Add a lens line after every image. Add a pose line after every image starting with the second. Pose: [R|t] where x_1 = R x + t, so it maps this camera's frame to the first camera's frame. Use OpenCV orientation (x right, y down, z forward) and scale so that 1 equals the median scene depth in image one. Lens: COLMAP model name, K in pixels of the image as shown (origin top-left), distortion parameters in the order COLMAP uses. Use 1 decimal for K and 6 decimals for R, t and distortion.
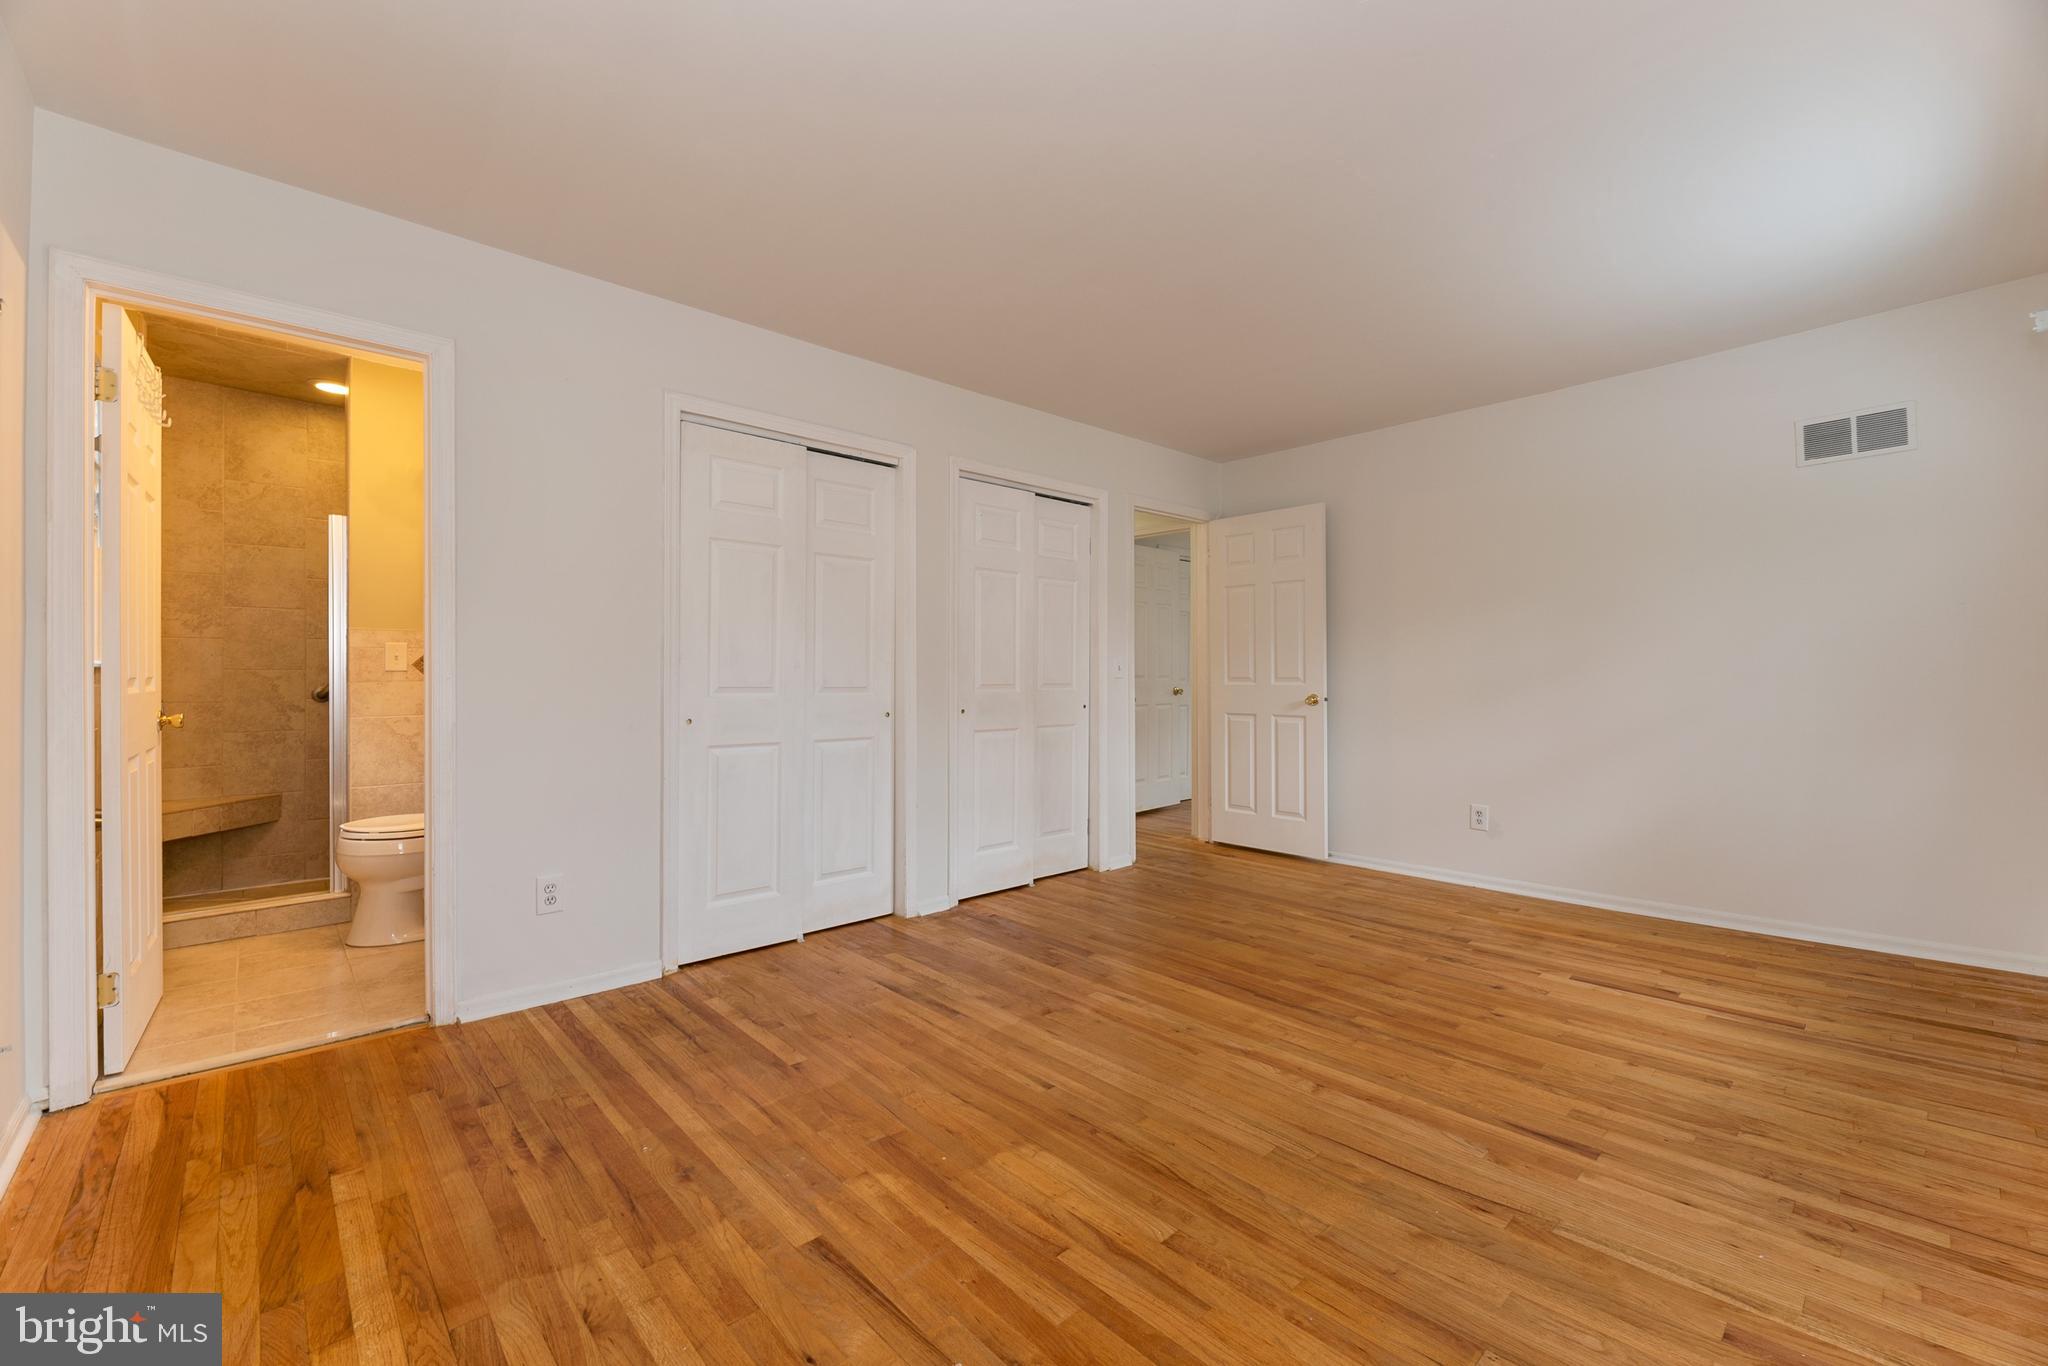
lens RADIAL K [[817.7, 0, 1007.7], [0, 817.7, 688.9], [0, 0, 1]] dist [0.001671, -0.003478]
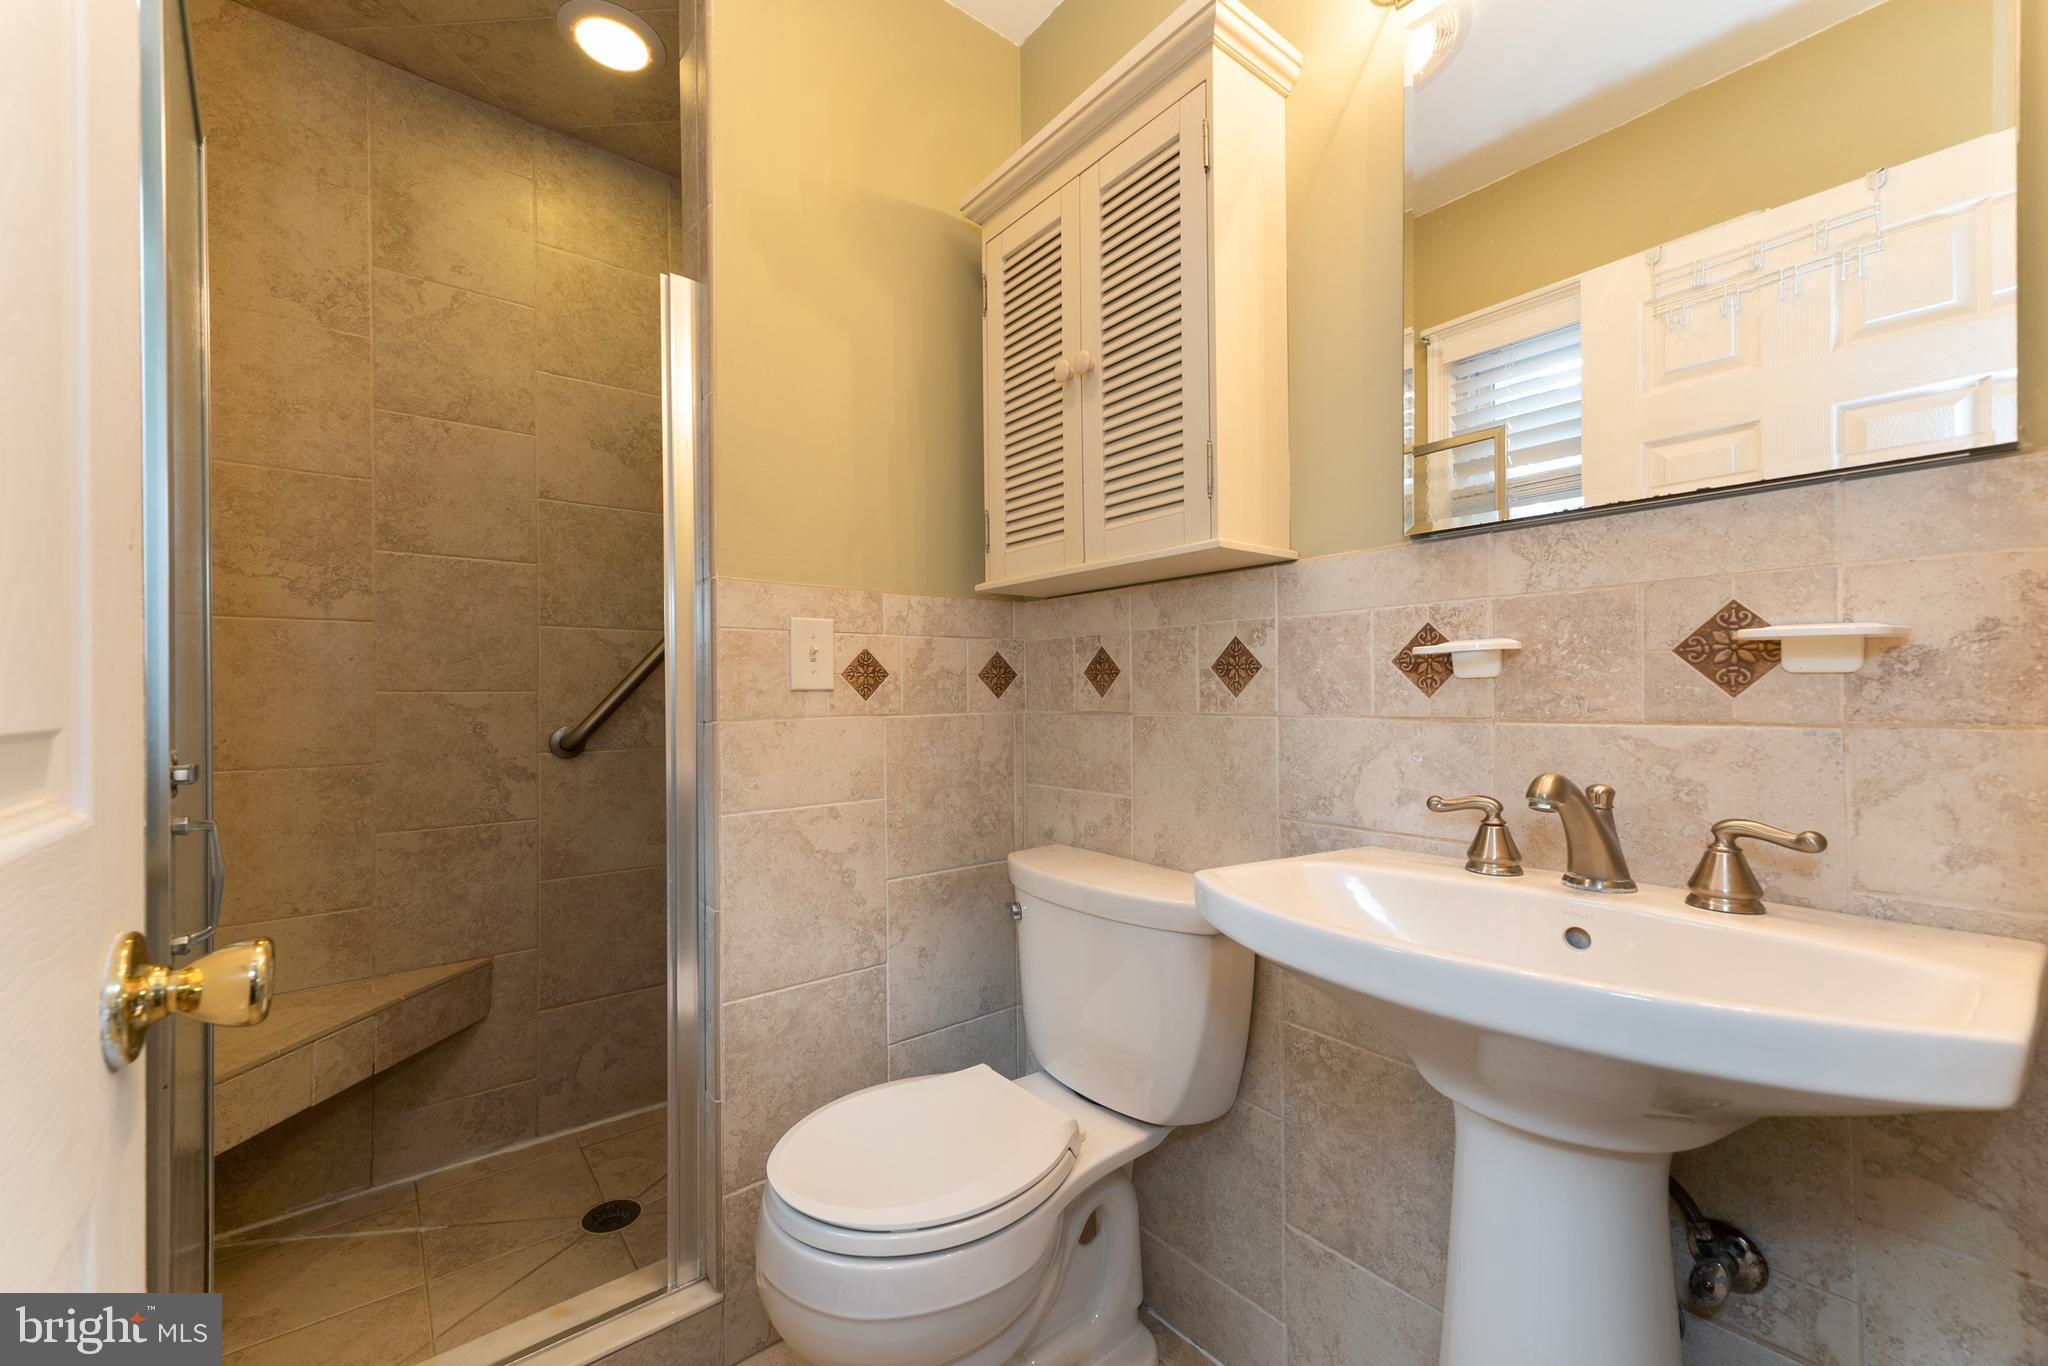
lens RADIAL K [[823.1, 0, 1025.9], [0, 823.1, 715.6], [0, 0, 1]] dist [0.033583, -0.012033]
pose [[0.997425, -0.004400, -0.071584, -0.569599], [0.004359, 0.999990, -0.000729, -0.008206], [0.071587, 0.000415, 0.997434, 0.565767]]
